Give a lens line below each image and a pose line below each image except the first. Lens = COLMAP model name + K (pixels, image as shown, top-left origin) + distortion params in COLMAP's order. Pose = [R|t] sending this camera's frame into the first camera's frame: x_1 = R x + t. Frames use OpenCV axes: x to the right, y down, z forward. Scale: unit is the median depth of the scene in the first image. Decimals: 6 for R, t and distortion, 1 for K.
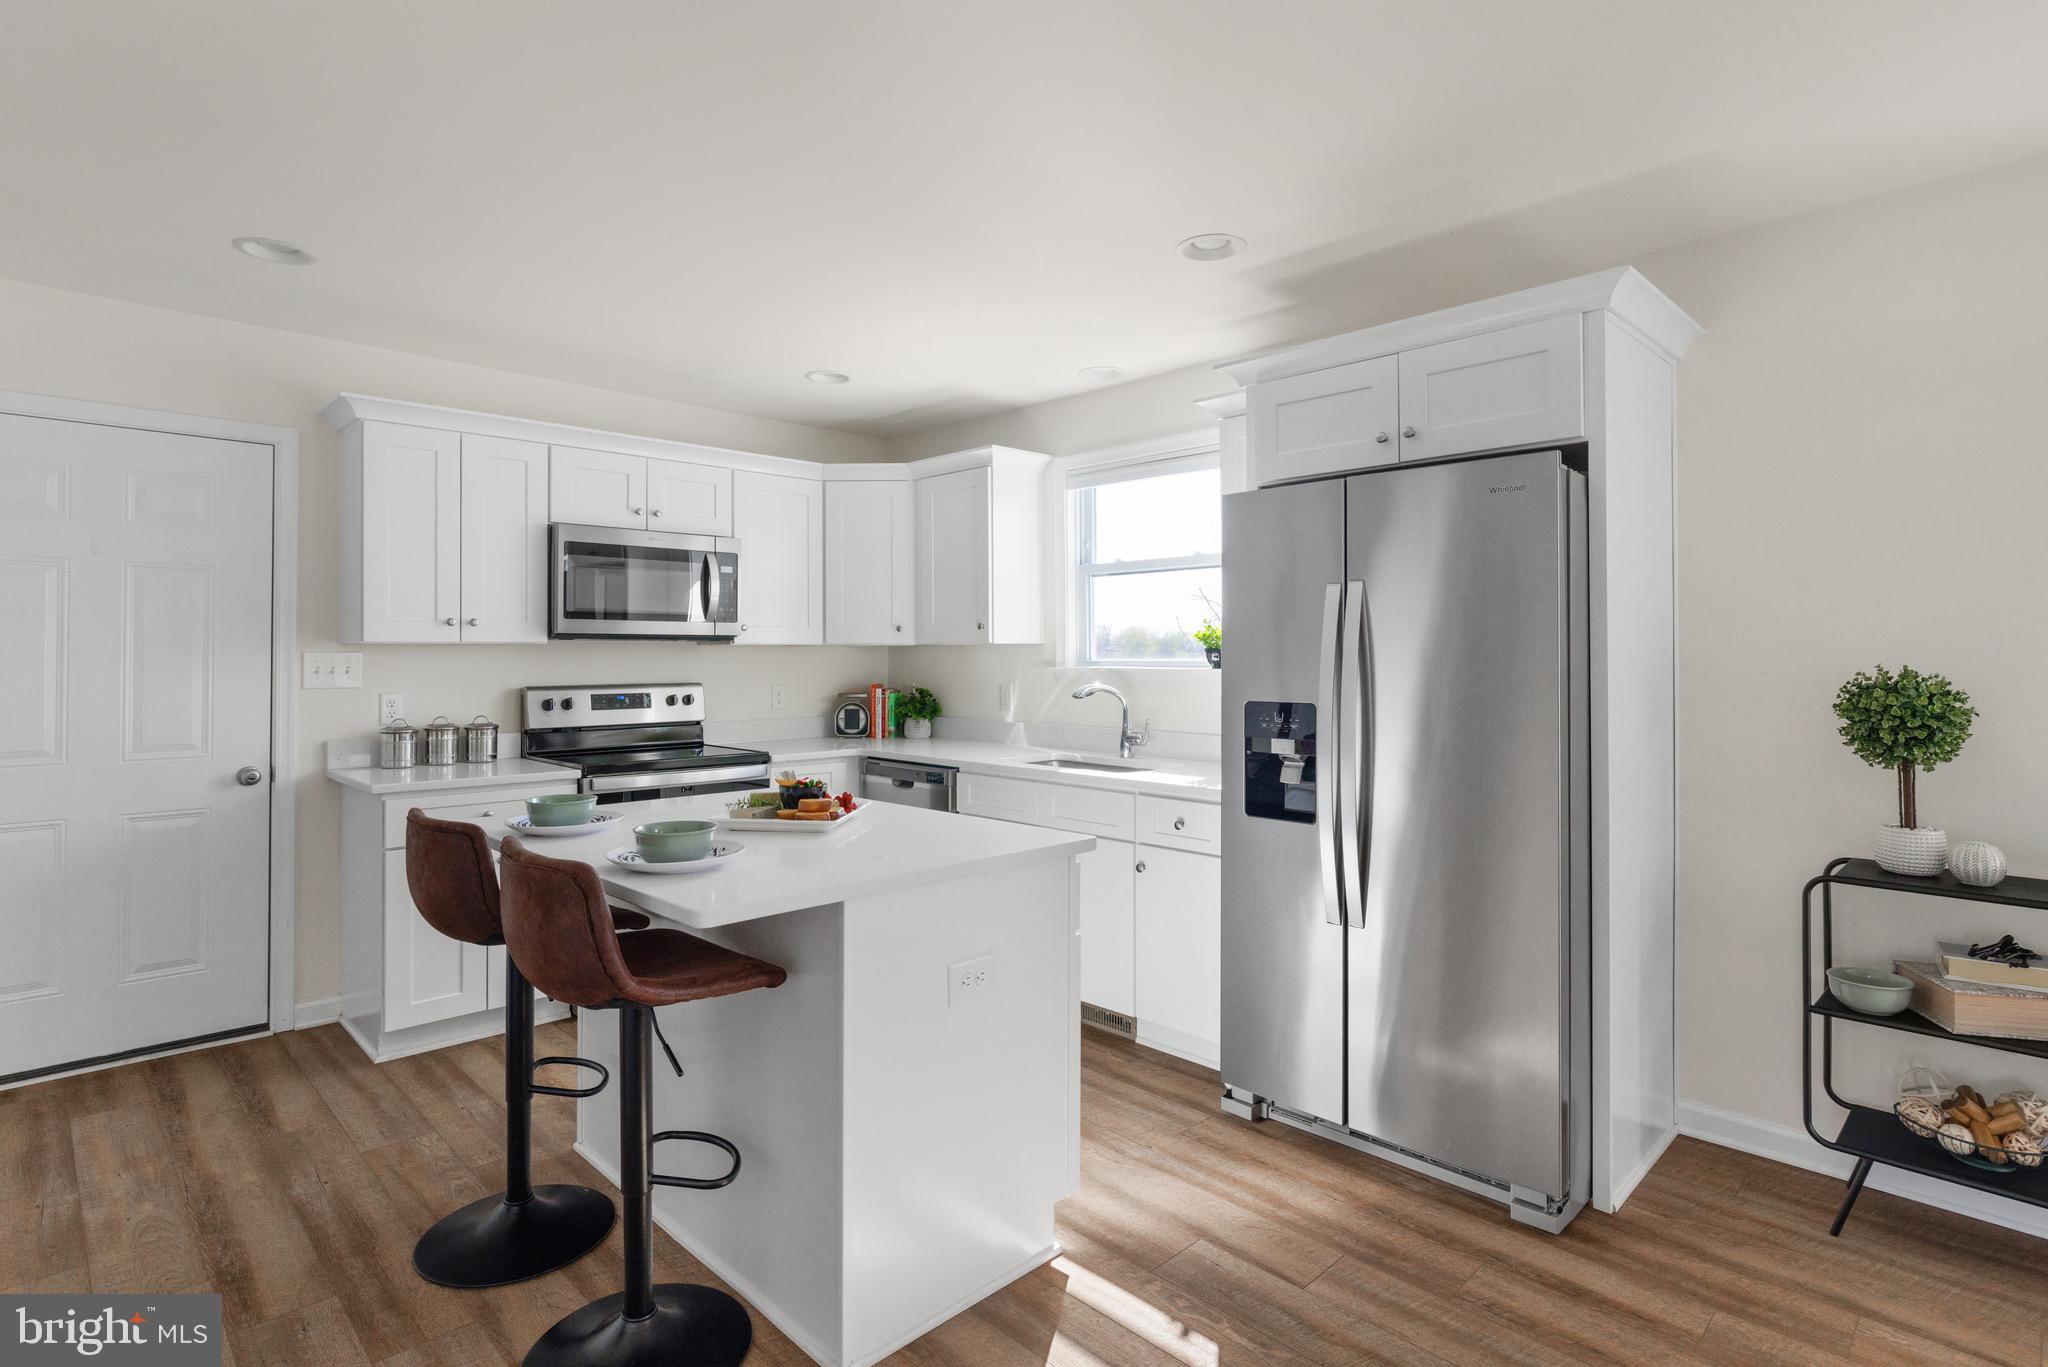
lens RADIAL K [[1009.4, 0, 1038.6], [0, 1009.4, 646.9], [0, 0, 1]] dist [-0.019908, 0.000219]
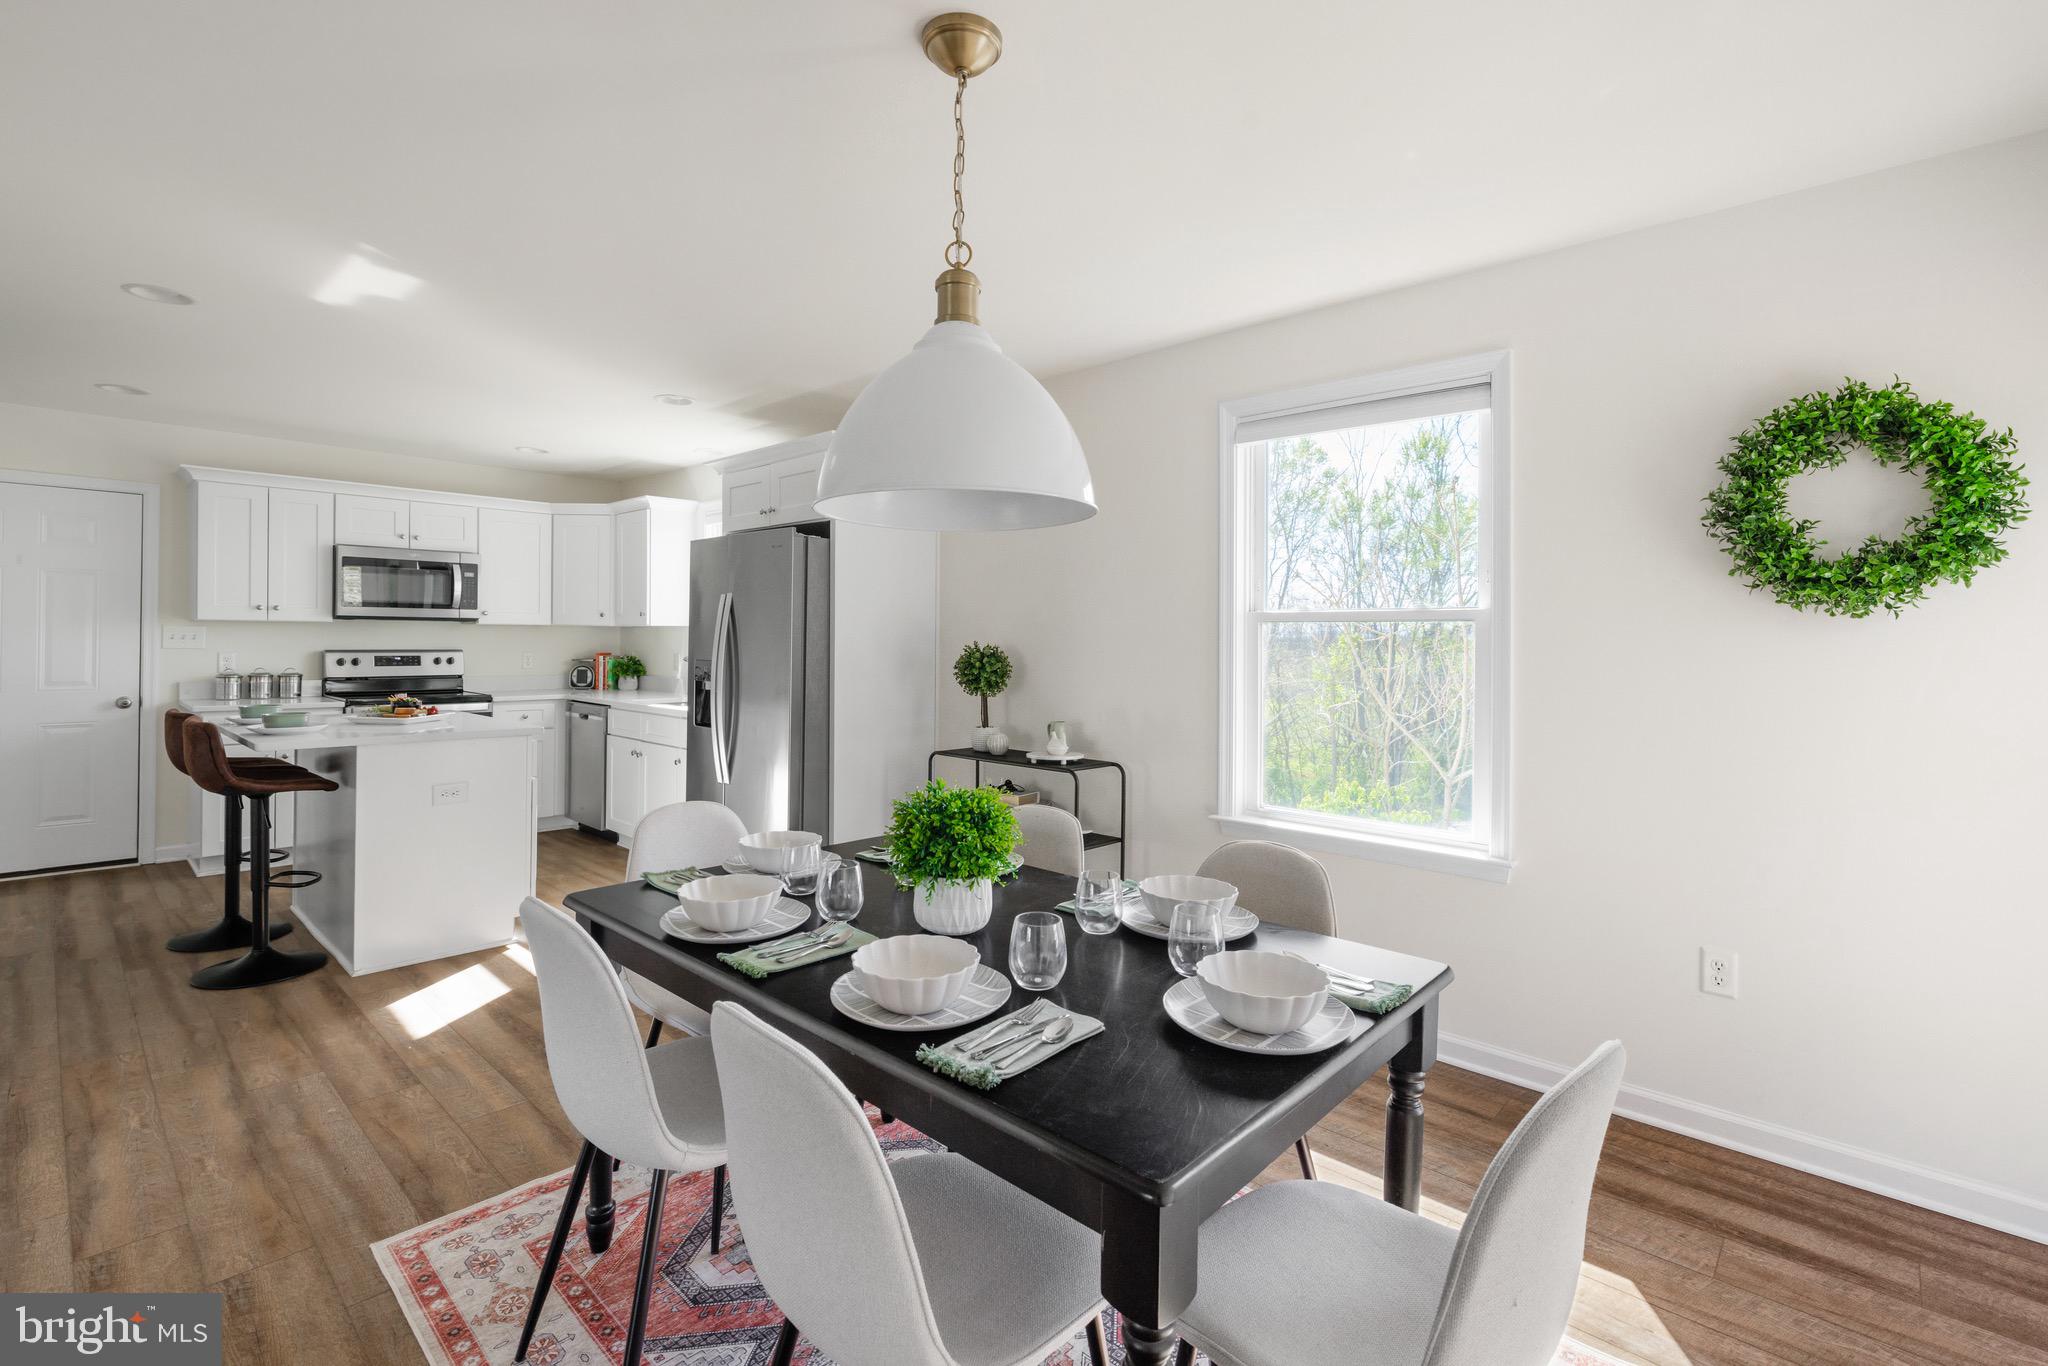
lens RADIAL K [[942.2, 0, 1031.3], [0, 942.2, 645.1], [0, 0, 1]] dist [-0.001913, 0.000243]
pose [[0.999495, 0.011531, 0.029620, 0.520900], [-0.011954, 0.999829, 0.014127, -0.000852], [-0.029452, -0.014474, 0.999461, -0.464518]]
